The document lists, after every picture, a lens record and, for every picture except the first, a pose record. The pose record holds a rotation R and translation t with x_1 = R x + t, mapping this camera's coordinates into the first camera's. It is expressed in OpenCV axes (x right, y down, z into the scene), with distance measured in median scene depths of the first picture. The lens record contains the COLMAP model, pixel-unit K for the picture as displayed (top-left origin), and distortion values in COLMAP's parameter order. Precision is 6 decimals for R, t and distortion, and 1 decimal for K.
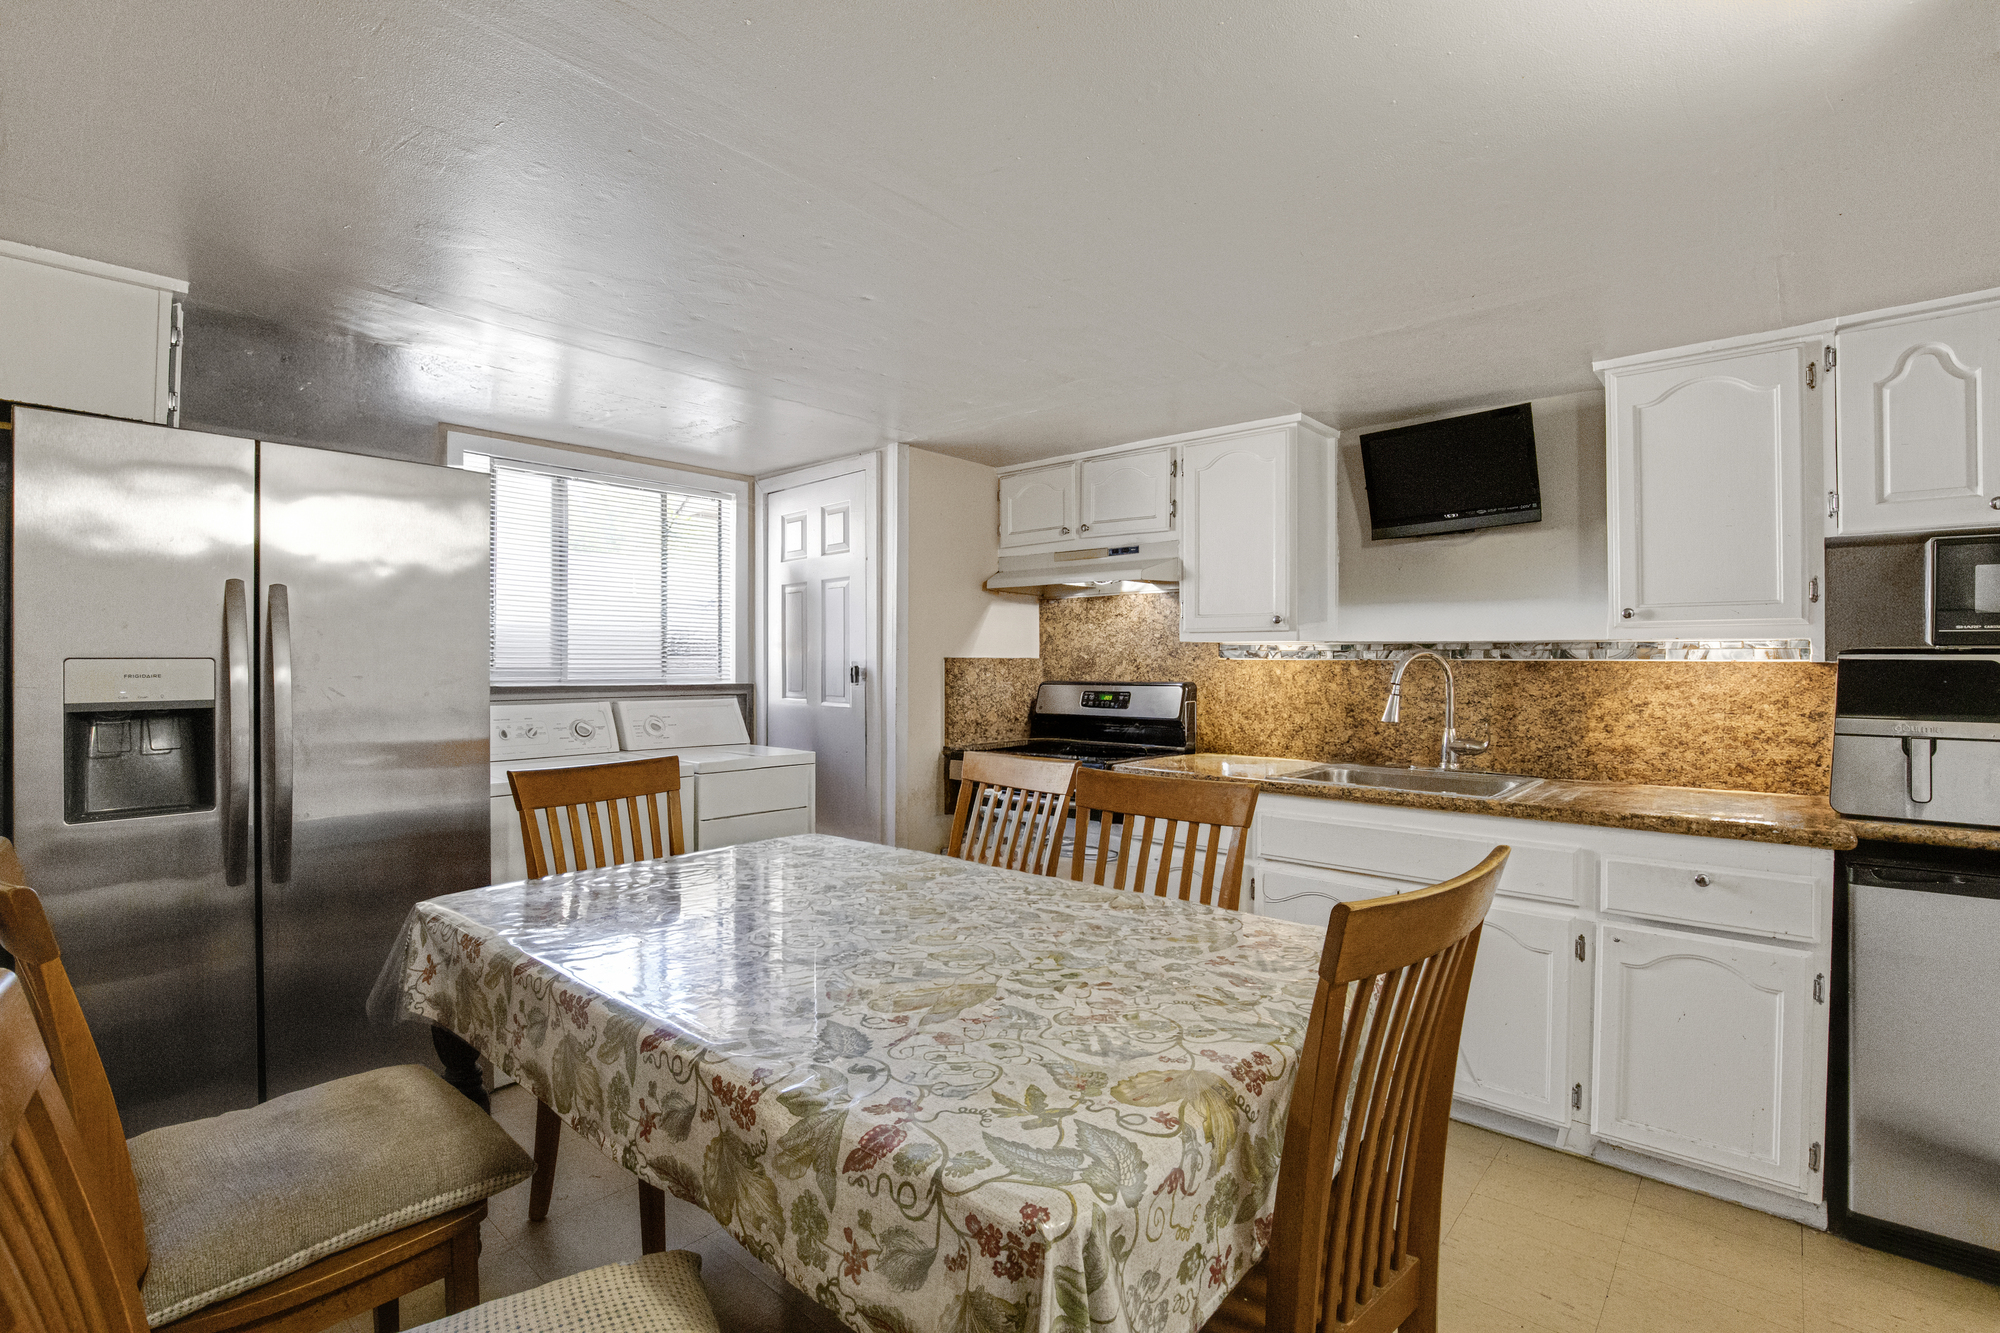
lens RADIAL K [[933.3, 0, 1002.4], [0, 933.3, 660.2], [0, 0, 1]] dist [-0.030500, 0.008515]
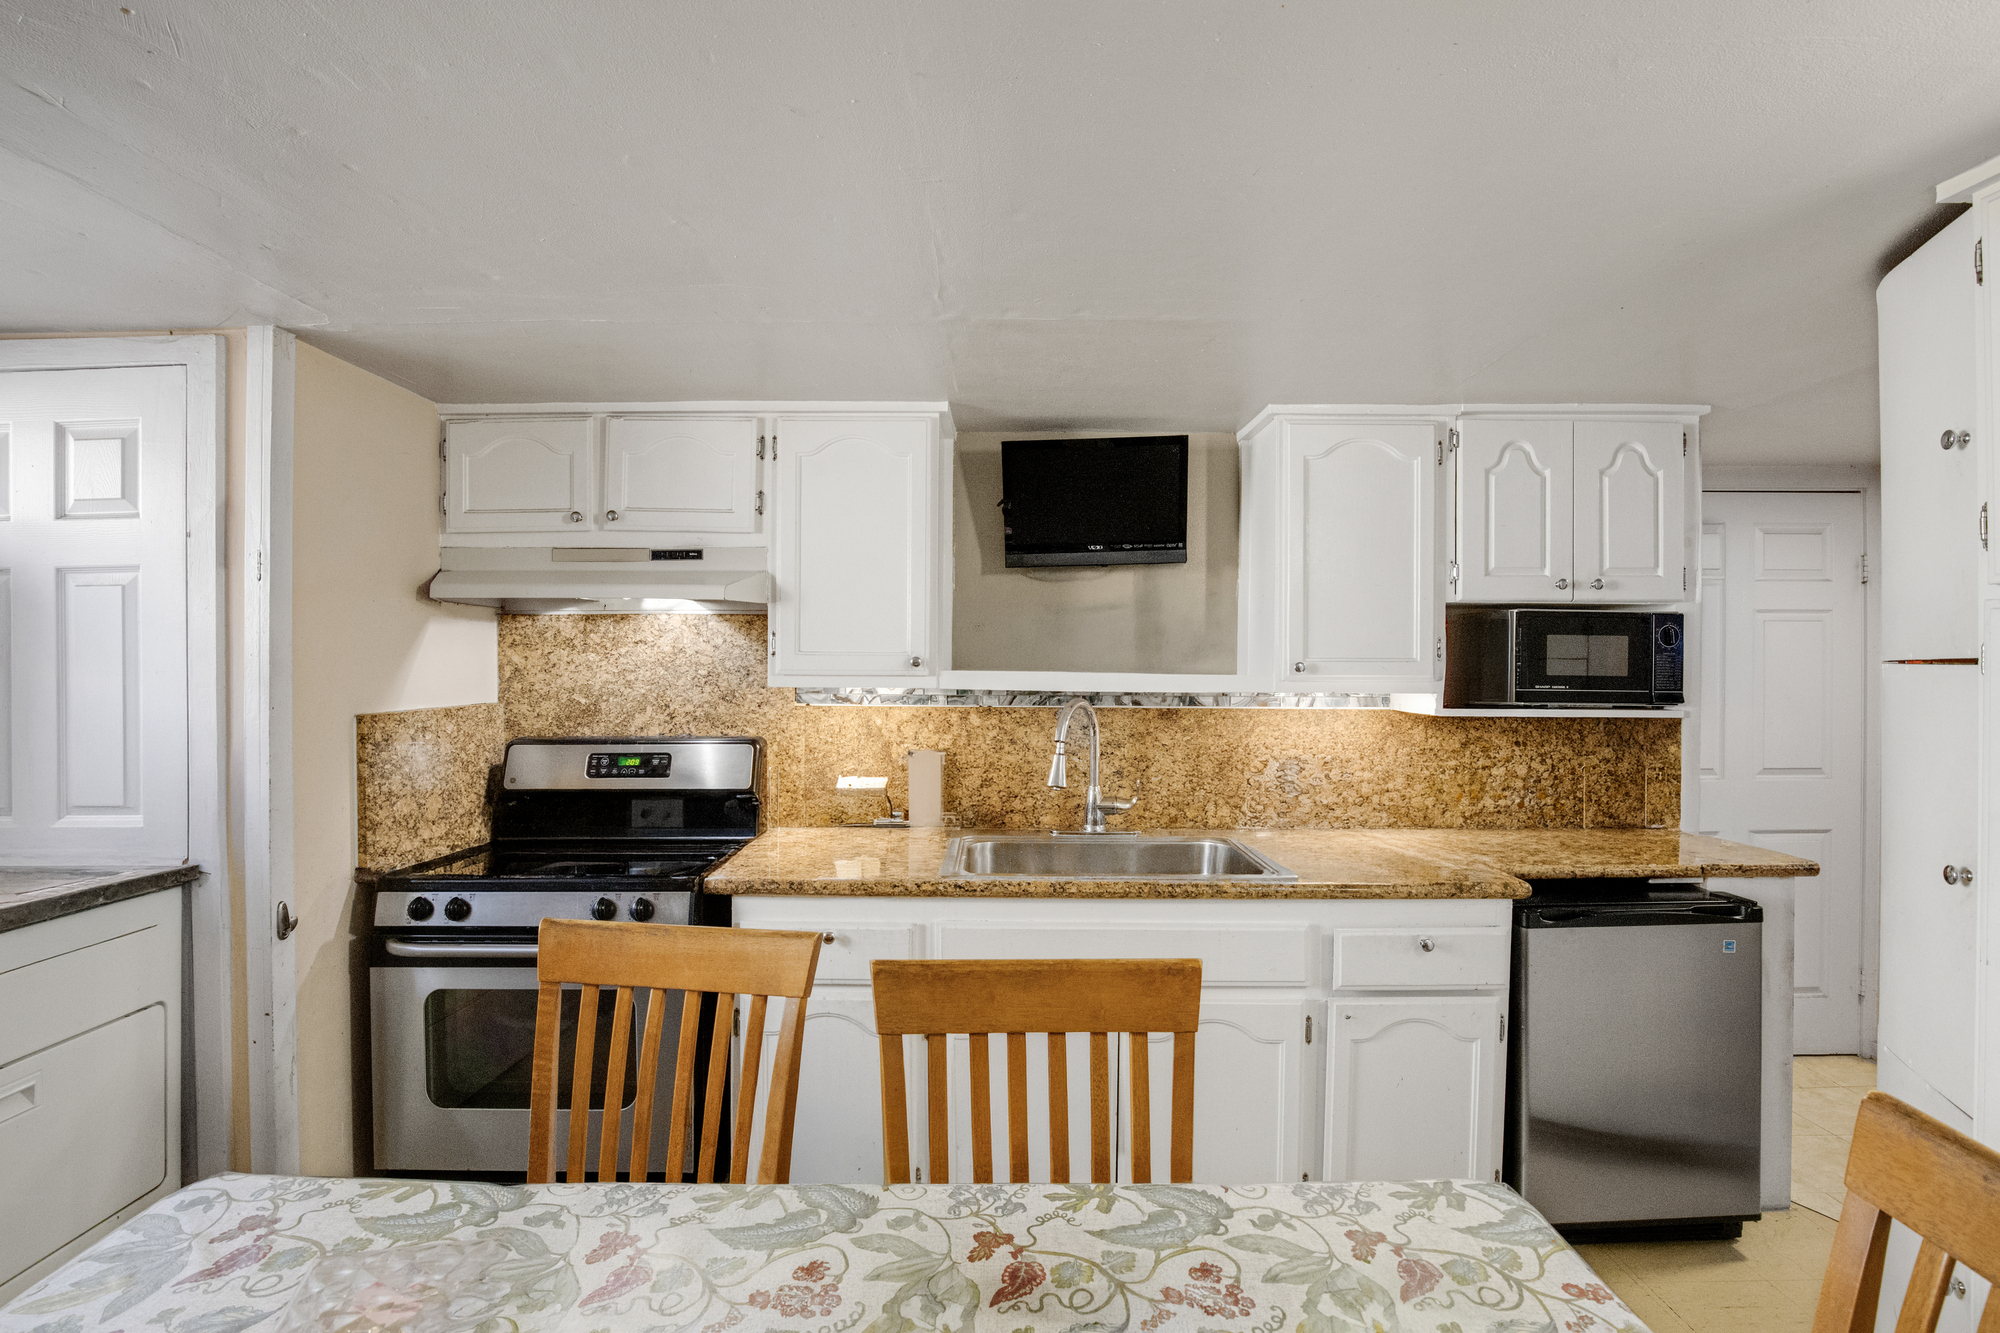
lens RADIAL K [[933.3, 0, 1002.4], [0, 933.3, 660.2], [0, 0, 1]] dist [-0.030500, 0.008515]
pose [[0.753358, -0.003492, 0.657601, -0.145482], [-0.002728, 0.999961, 0.008436, -0.045979], [-0.657605, -0.008149, 0.753319, 0.322110]]
